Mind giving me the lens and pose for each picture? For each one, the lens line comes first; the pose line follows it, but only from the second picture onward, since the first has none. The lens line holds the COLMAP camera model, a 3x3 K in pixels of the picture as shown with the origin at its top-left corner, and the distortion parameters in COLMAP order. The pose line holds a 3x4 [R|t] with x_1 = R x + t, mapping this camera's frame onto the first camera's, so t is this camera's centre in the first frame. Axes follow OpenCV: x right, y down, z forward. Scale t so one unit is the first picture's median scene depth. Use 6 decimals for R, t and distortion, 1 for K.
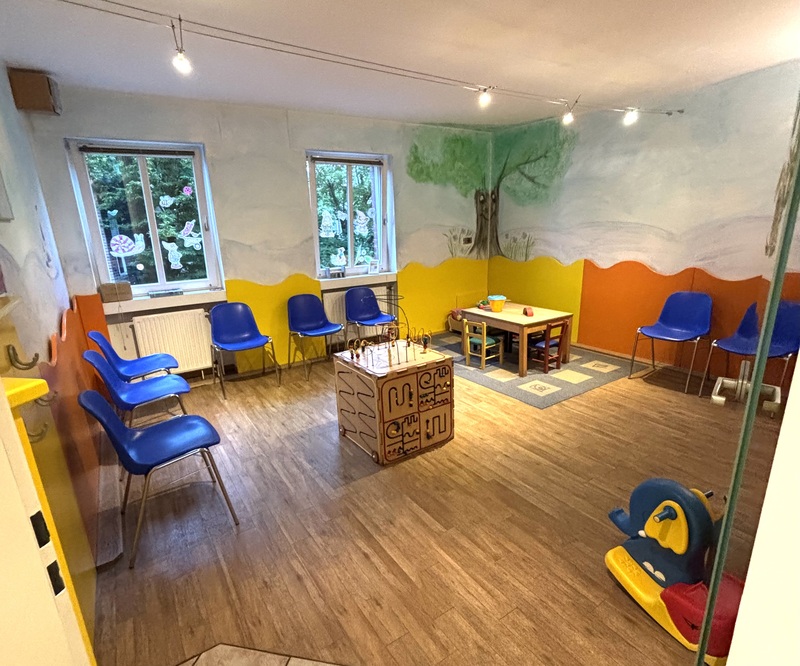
lens RADIAL K [[412.7, 0, 399.9], [0, 412.7, 335.3], [0, 0, 1]] dist [0.002946, -0.000237]
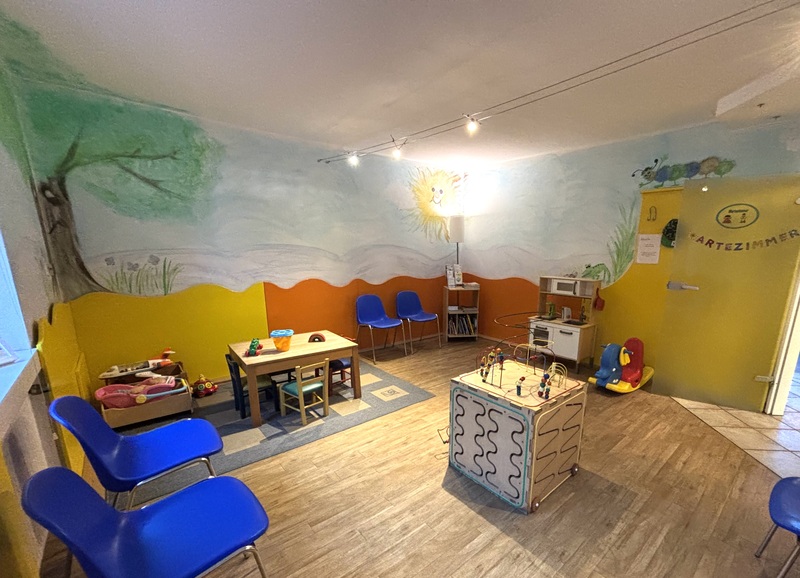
lens RADIAL K [[351.8, 0, 427.8], [0, 351.8, 327.9], [0, 0, 1]] dist [-0.005126, -0.000593]
pose [[-0.119842, -0.192442, 0.973963, -0.452559], [0.253615, 0.942549, 0.217442, -0.175073], [-0.959853, 0.273070, -0.064151, 0.757230]]
